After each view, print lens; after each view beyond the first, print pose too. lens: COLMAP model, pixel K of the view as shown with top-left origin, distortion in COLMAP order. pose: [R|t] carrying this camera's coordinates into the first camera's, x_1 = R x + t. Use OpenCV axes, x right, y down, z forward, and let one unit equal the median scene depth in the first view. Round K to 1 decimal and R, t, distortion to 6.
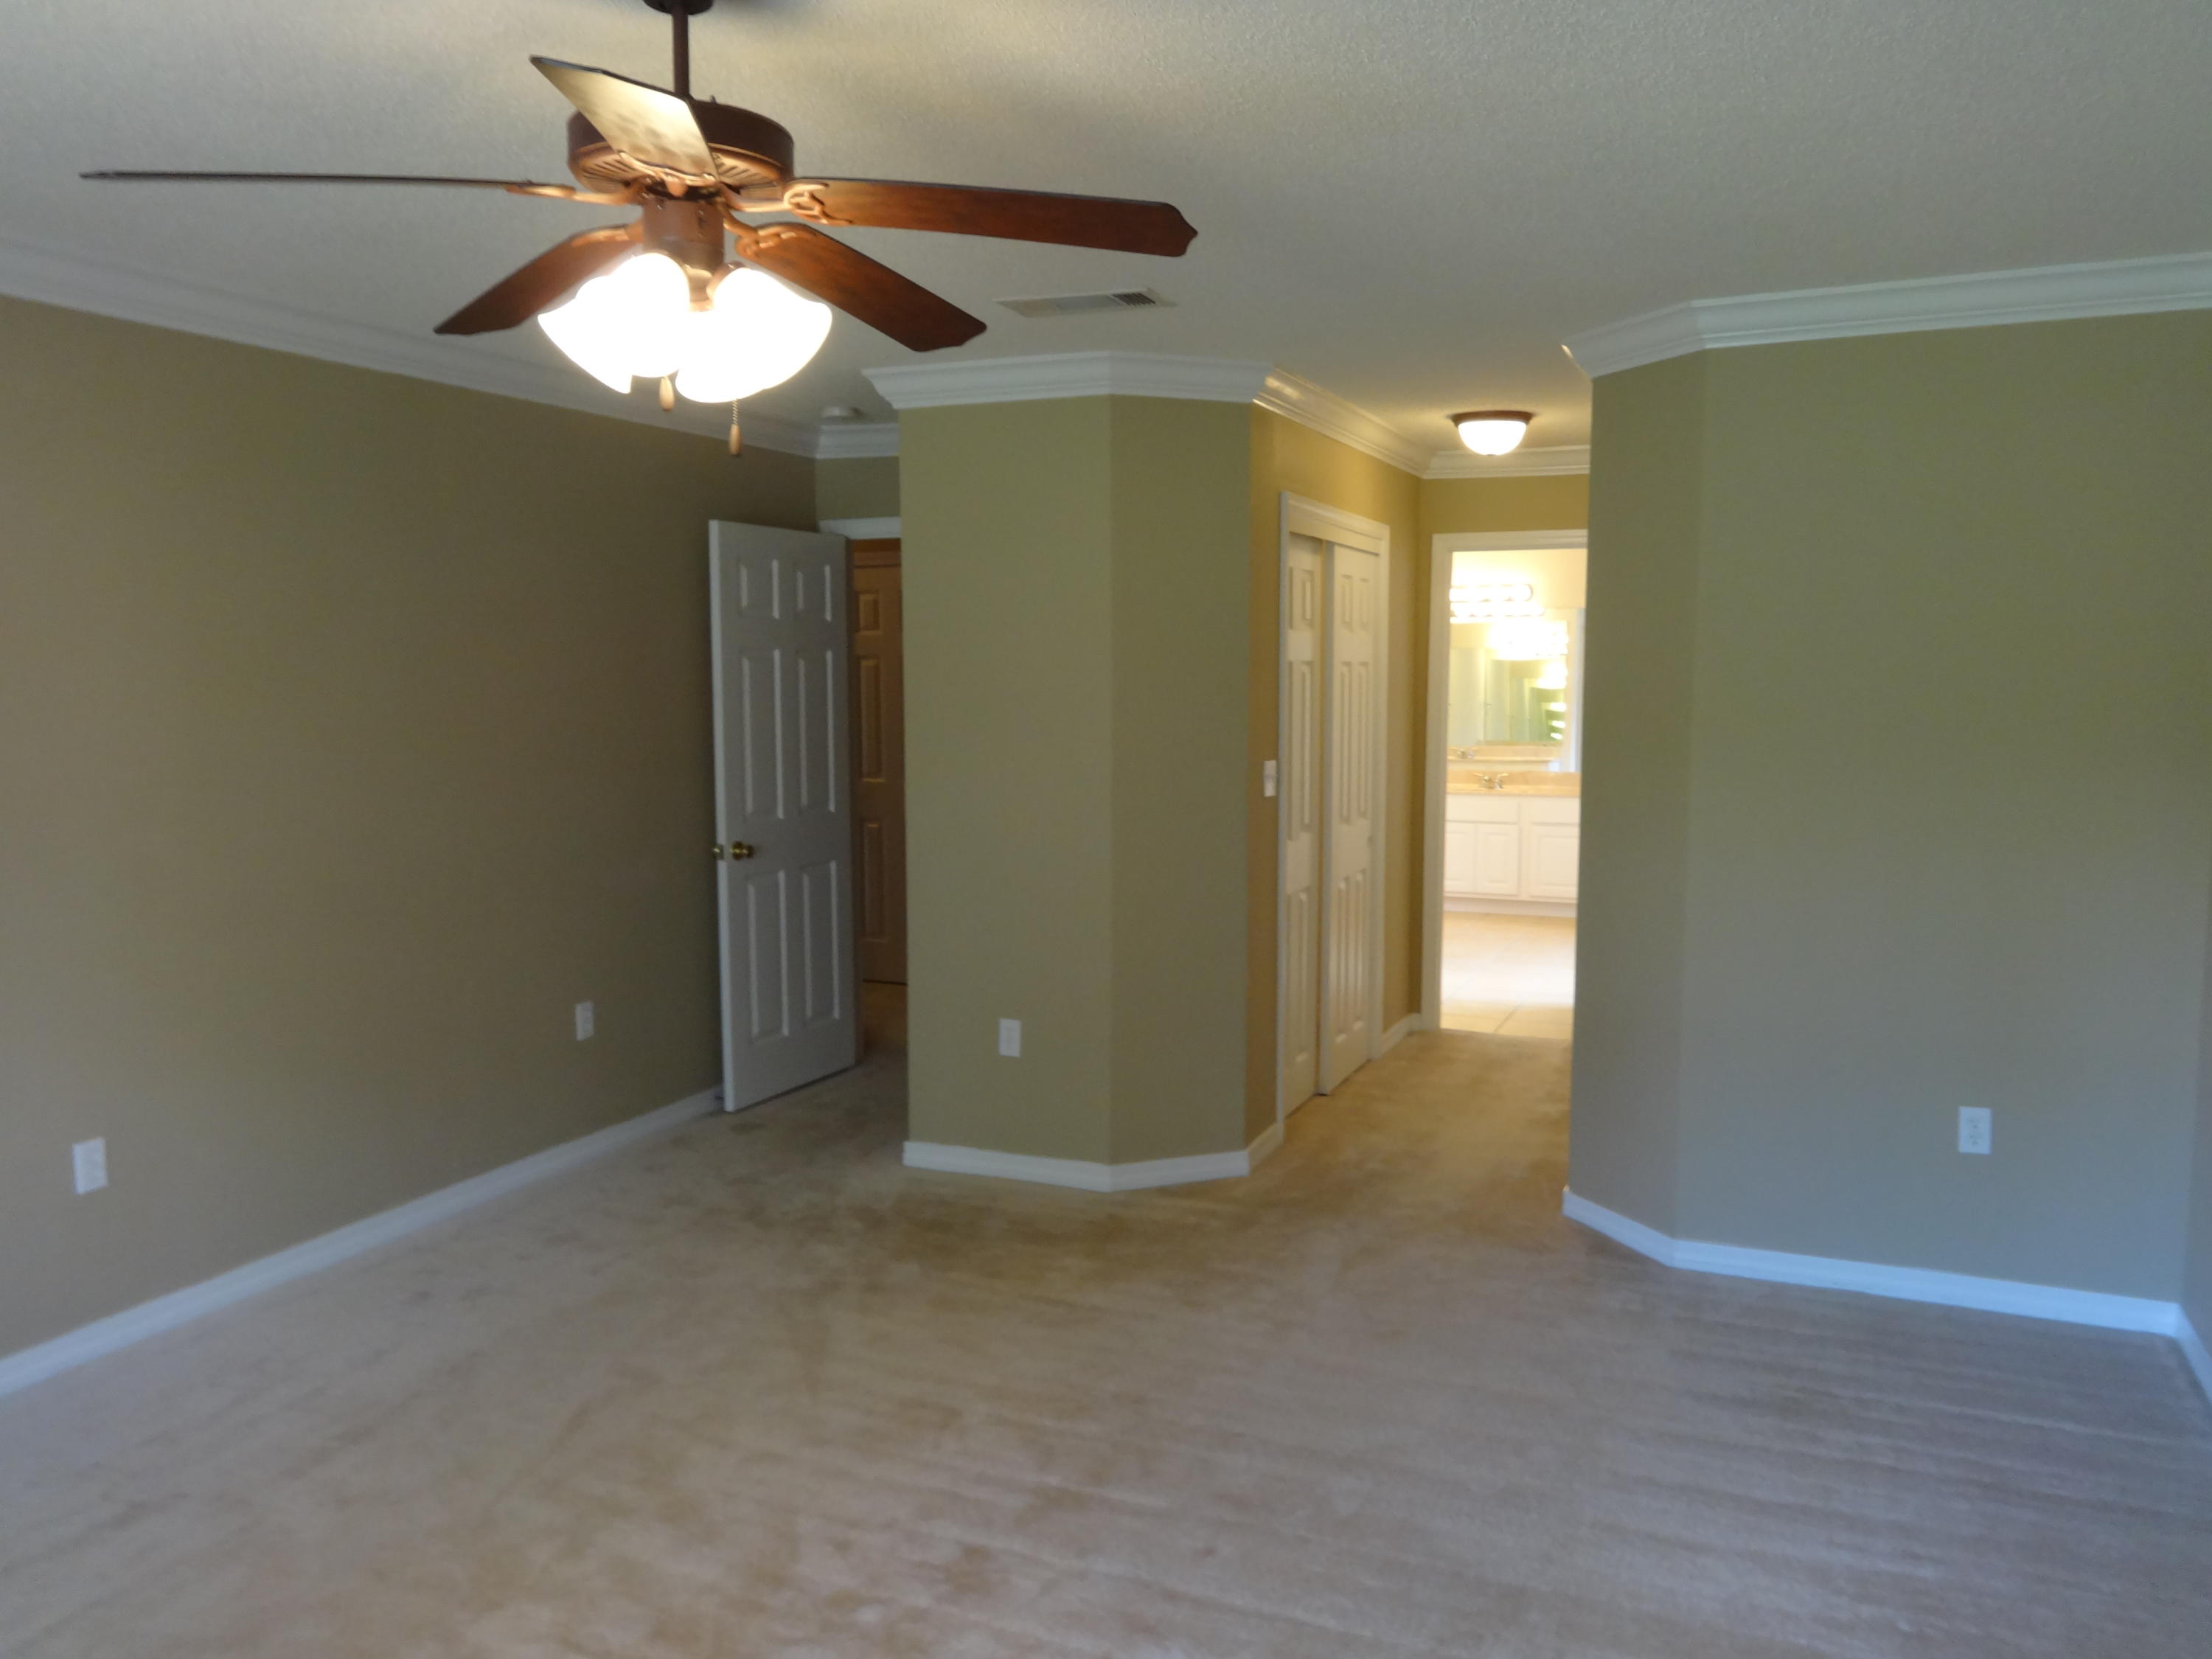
lens RADIAL K [[1675.9, 0, 1106.0], [0, 1675.9, 829.5], [0, 0, 1]] dist [0.039896, -0.024508]
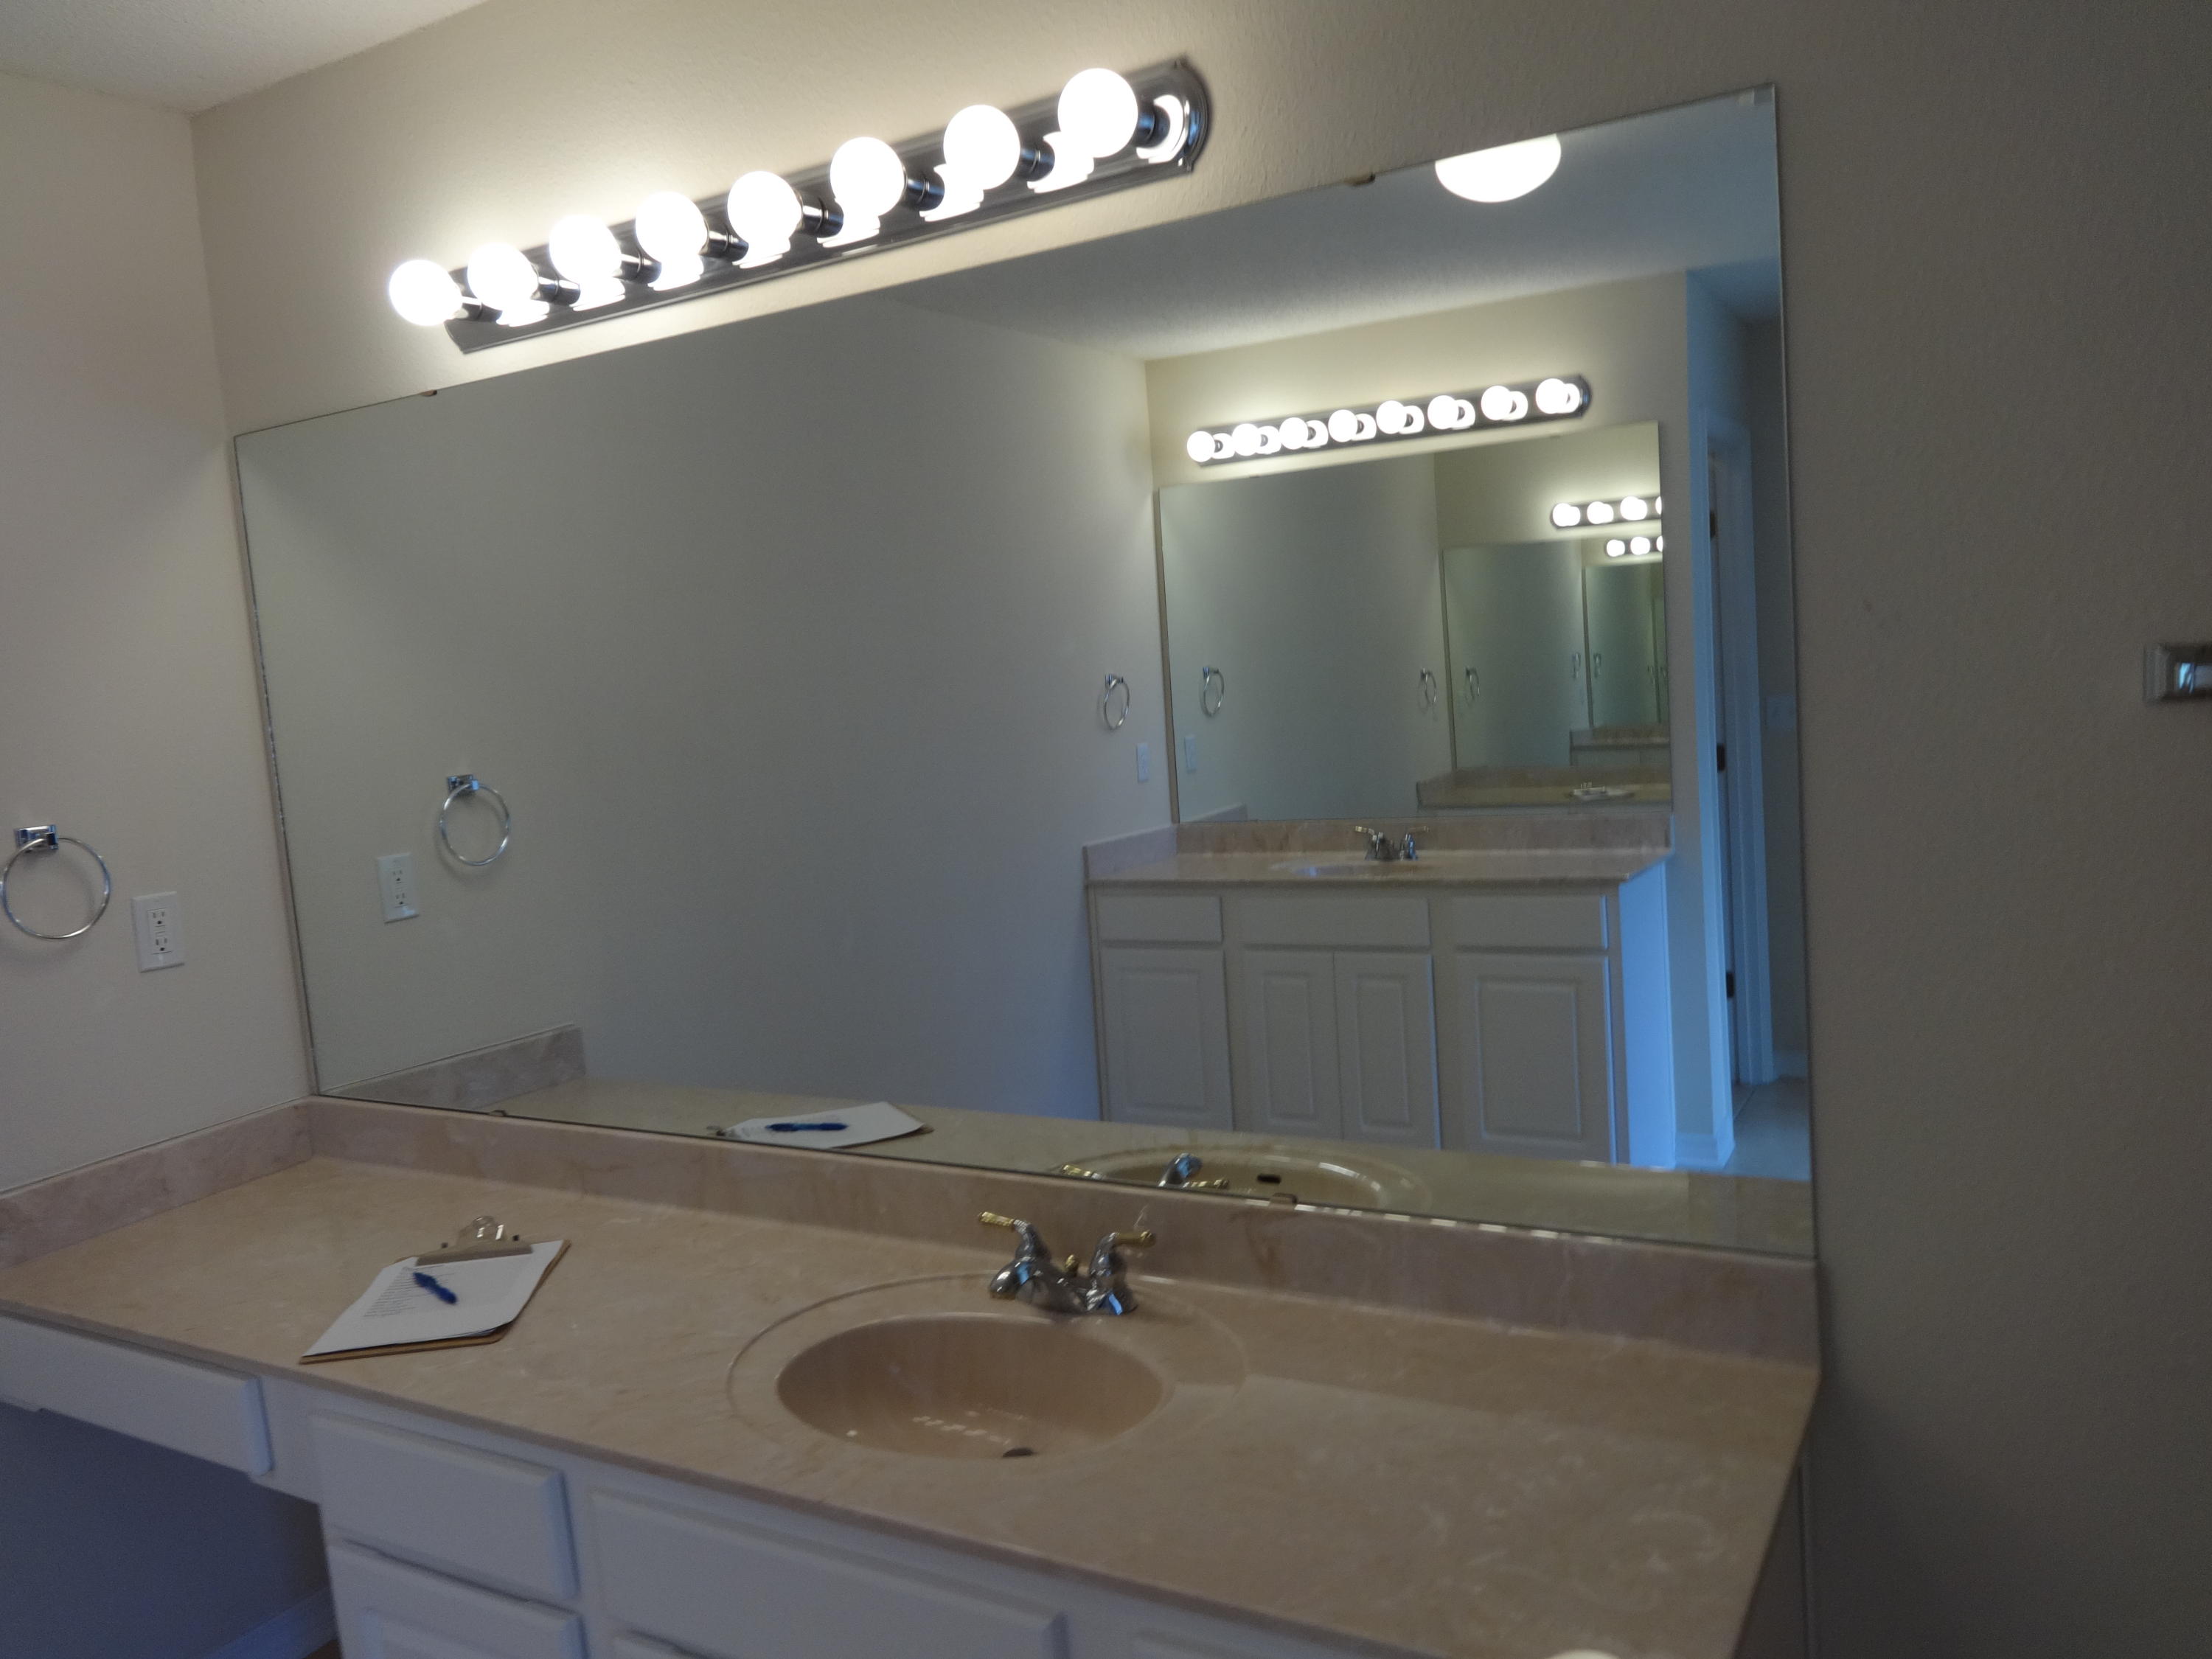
lens RADIAL K [[1765.0, 0, 1106.0], [0, 1765.0, 829.5], [0, 0, 1]] dist [-0.037498, 0.231127]
pose [[0.991016, -0.071194, -0.113216, 0.256096], [0.073384, 0.997186, 0.015291, -0.075493], [0.111809, -0.023462, 0.993453, 0.821838]]
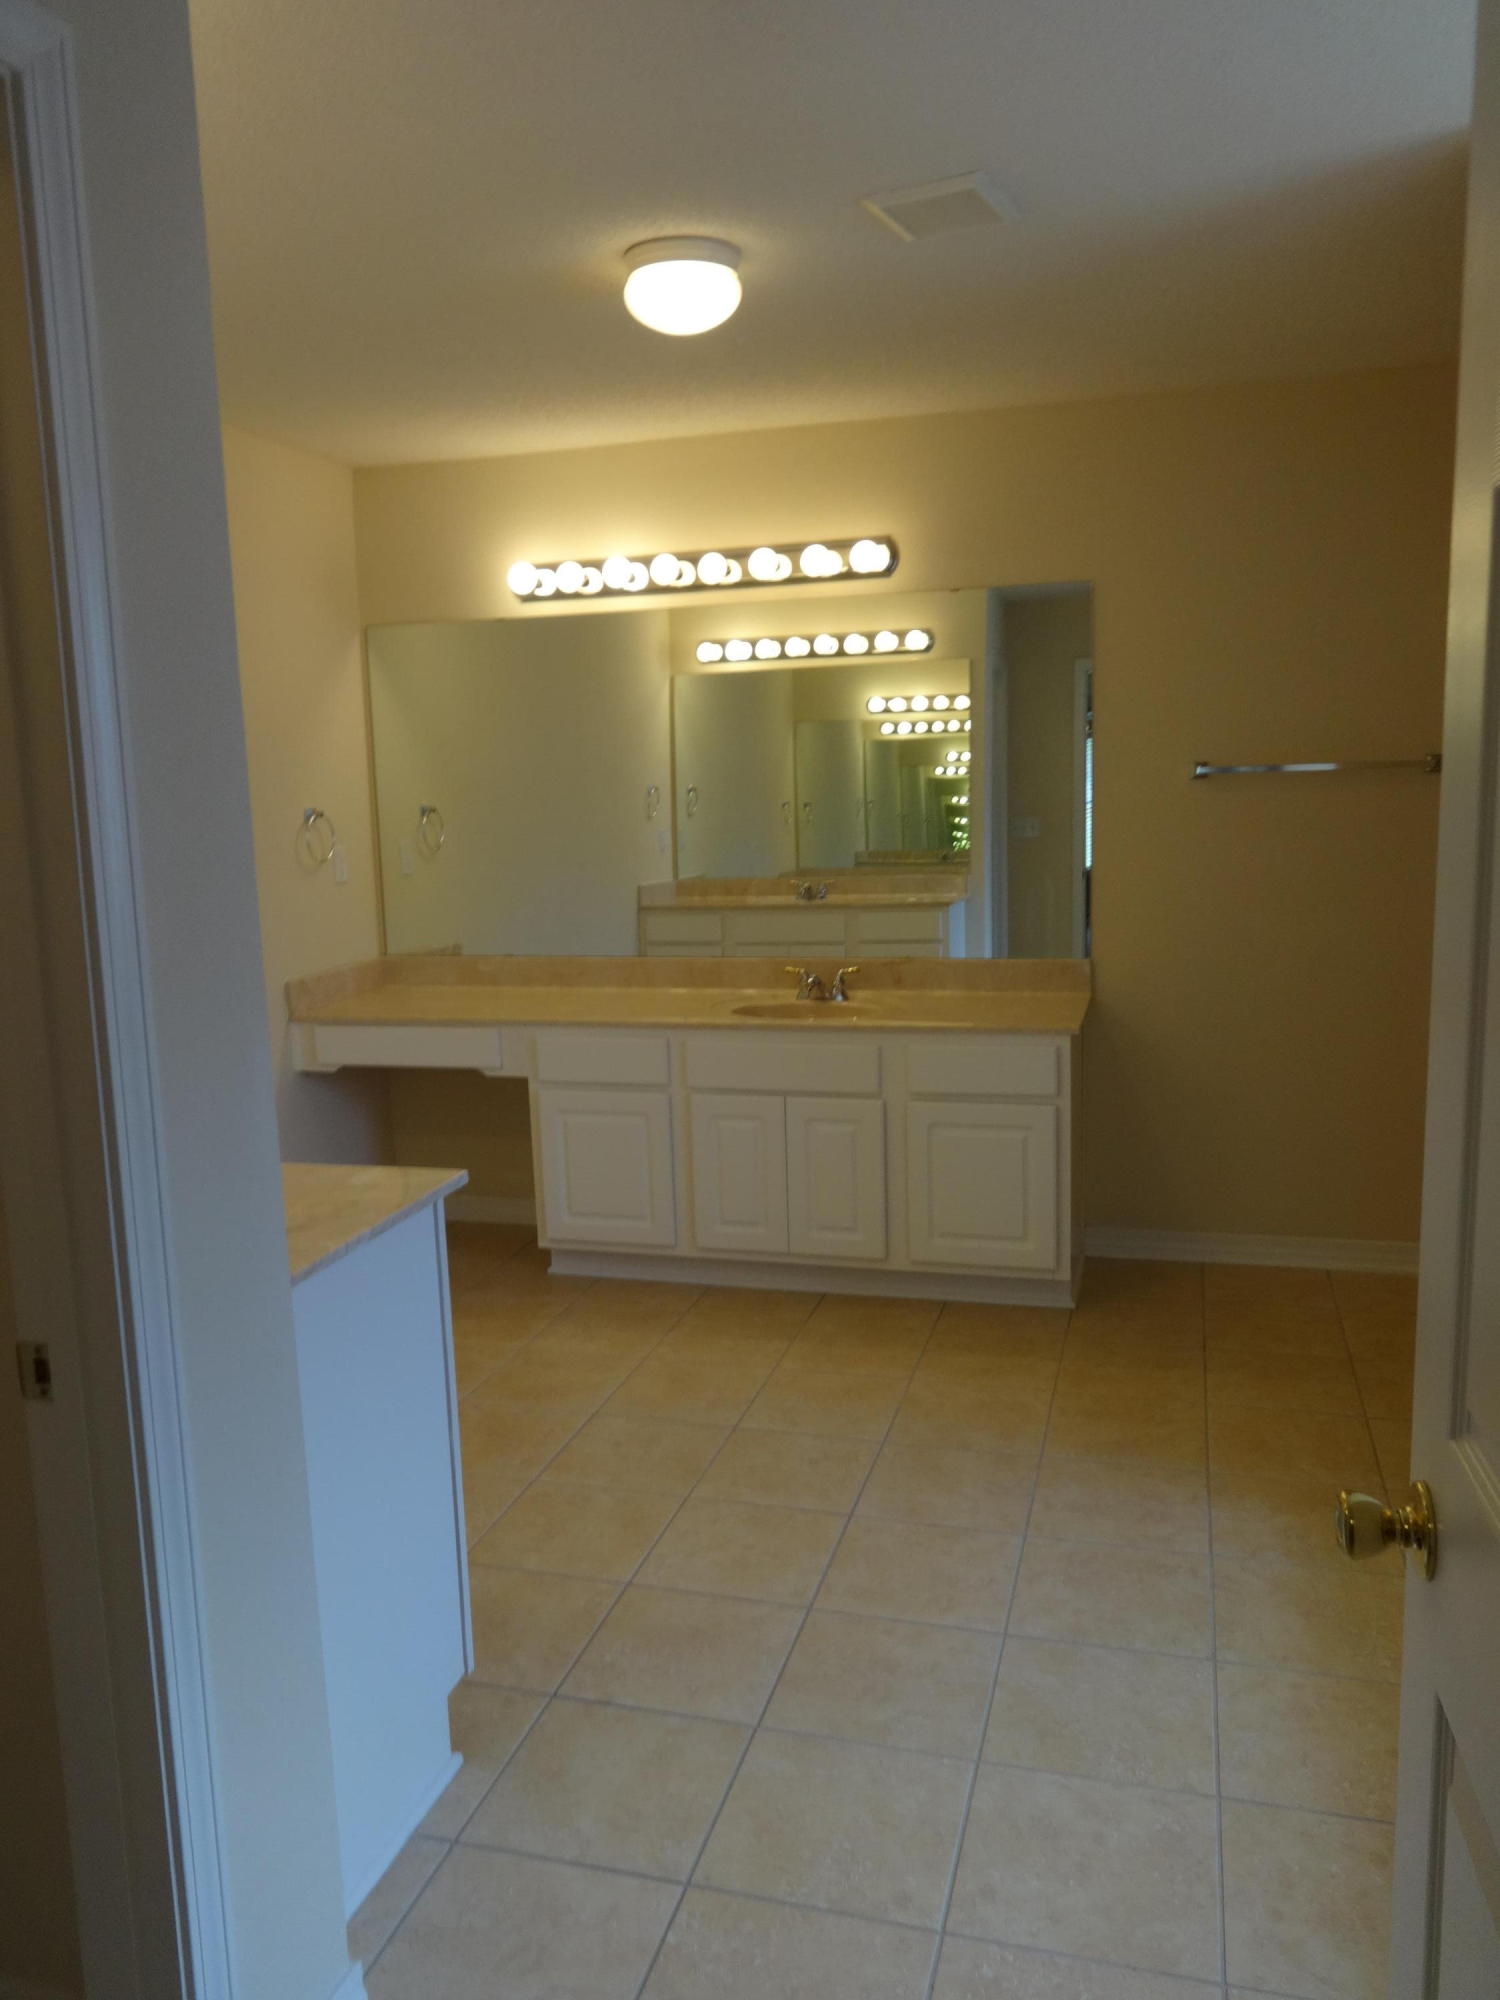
lens RADIAL K [[1515.2, 0, 750.0], [0, 1515.2, 1000.0], [0, 0, 1]] dist [0.039896, -0.024508]
pose [[0.991495, -0.052472, 0.119095, 0.160544], [0.046048, 0.997365, 0.056066, -0.048214], [-0.121723, -0.050106, 0.991299, 0.595326]]
